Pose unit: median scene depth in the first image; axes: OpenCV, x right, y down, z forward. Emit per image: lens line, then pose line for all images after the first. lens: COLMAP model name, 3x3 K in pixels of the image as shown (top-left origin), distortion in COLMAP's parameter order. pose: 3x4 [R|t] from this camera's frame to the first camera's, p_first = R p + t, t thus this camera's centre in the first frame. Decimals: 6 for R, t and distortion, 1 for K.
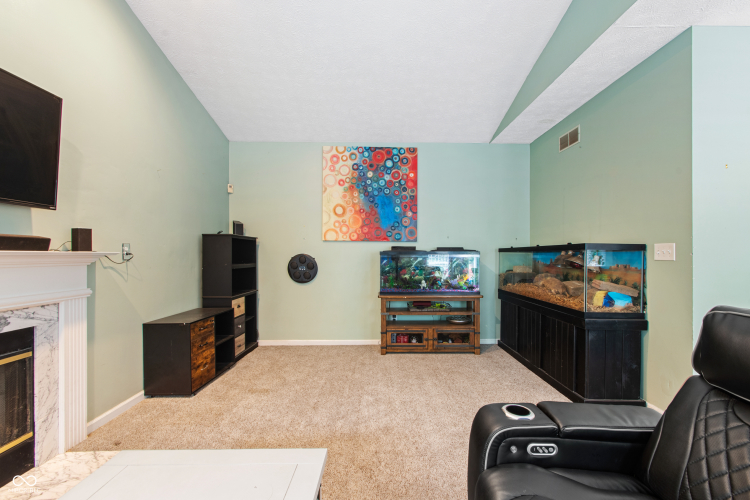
lens RADIAL K [[340.7, 0, 379.0], [0, 340.7, 254.2], [0, 0, 1]] dist [0.004760, 0.000472]
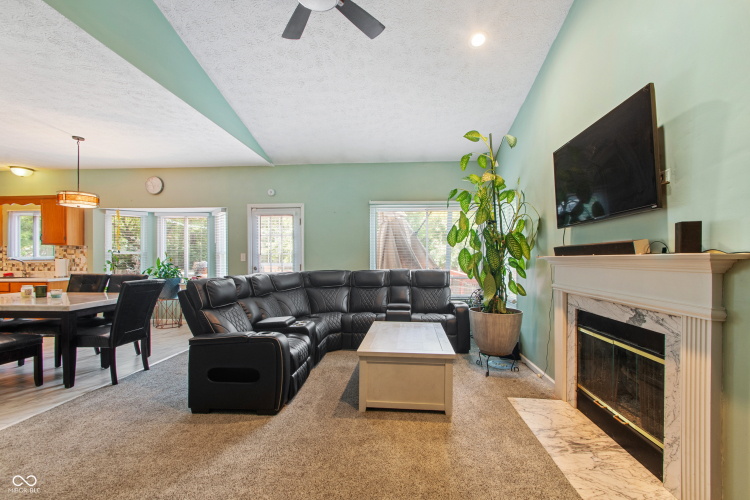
lens RADIAL K [[340.7, 0, 372.4], [0, 340.7, 255.6], [0, 0, 1]] dist [0.004760, 0.000472]
pose [[-0.994661, 0.000768, 0.103194, -0.305549], [-0.000487, 0.999926, -0.012127, 0.006247], [-0.103196, -0.012113, -0.994587, 2.017253]]
